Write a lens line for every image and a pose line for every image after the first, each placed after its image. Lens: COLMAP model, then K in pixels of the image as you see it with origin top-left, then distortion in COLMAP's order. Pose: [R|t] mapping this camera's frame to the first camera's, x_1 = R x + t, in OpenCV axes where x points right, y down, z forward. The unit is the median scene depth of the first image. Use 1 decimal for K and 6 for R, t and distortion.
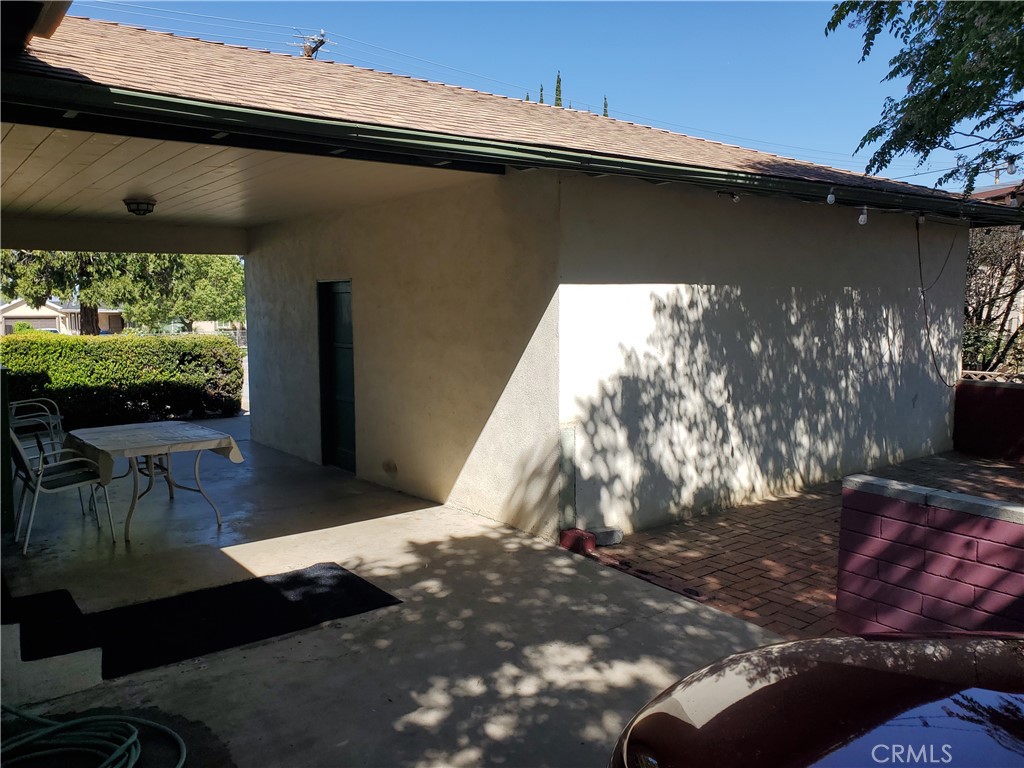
lens RADIAL K [[797.0, 0, 499.7], [0, 797.0, 388.8], [0, 0, 1]] dist [0.062988, -0.090903]
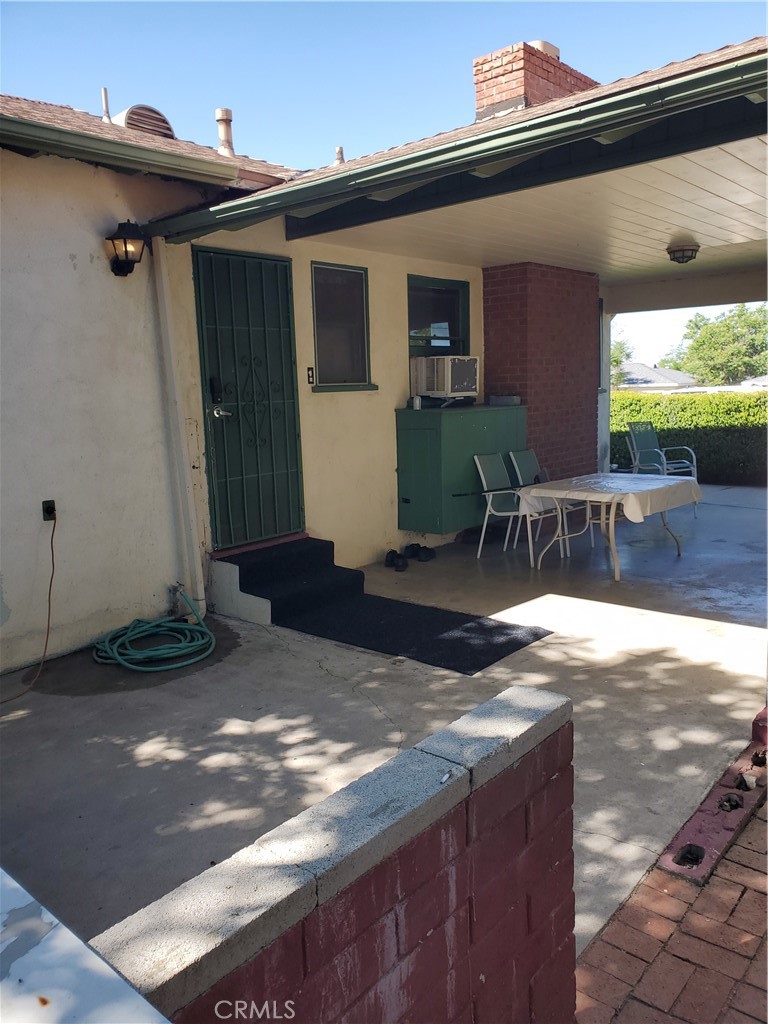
lens RADIAL K [[797.0, 0, 383.3], [0, 797.0, 506.4], [0, 0, 1]] dist [0.062988, -0.090903]
pose [[0.227871, 0.147659, -0.962430, 0.682230], [-0.076836, 0.988079, 0.133402, -0.038899], [0.970655, 0.043551, 0.236500, 0.645725]]
